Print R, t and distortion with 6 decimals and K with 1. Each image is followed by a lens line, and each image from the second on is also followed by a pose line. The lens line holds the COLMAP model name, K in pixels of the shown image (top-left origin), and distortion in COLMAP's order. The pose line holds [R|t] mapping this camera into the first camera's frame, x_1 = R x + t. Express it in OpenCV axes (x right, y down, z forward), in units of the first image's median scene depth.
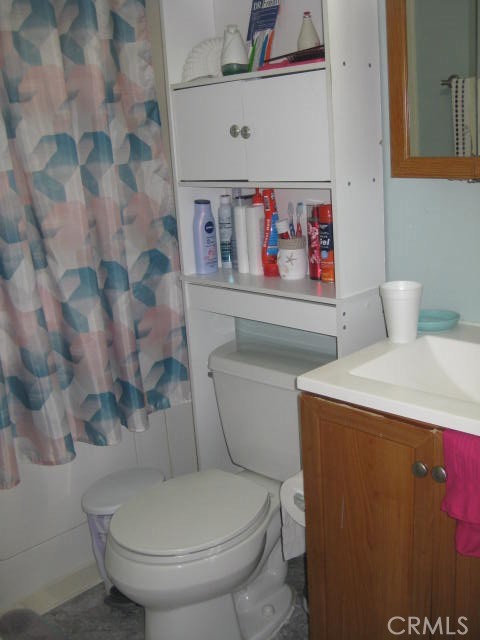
lens RADIAL K [[695.5, 0, 240.0], [0, 695.5, 320.0], [0, 0, 1]] dist [-0.151537, 0.058434]
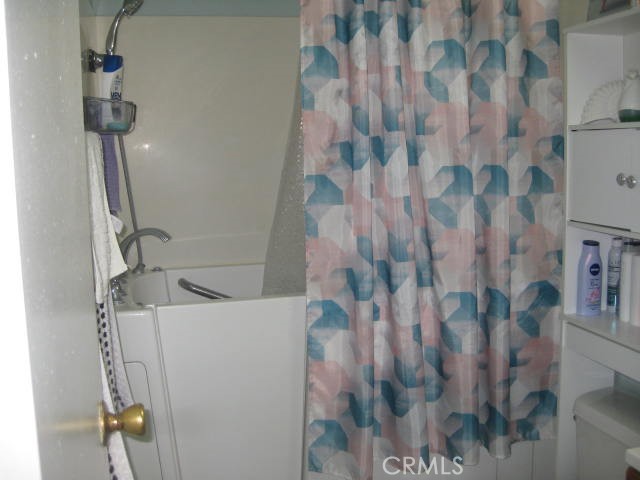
lens RADIAL K [[695.5, 0, 320.0], [0, 695.5, 240.0], [0, 0, 1]] dist [-0.151537, 0.058434]
pose [[0.850967, 0.111058, -0.513343, 0.113297], [-0.164664, 0.984525, -0.059968, -0.053178], [0.498739, 0.135560, 0.856086, -0.022539]]
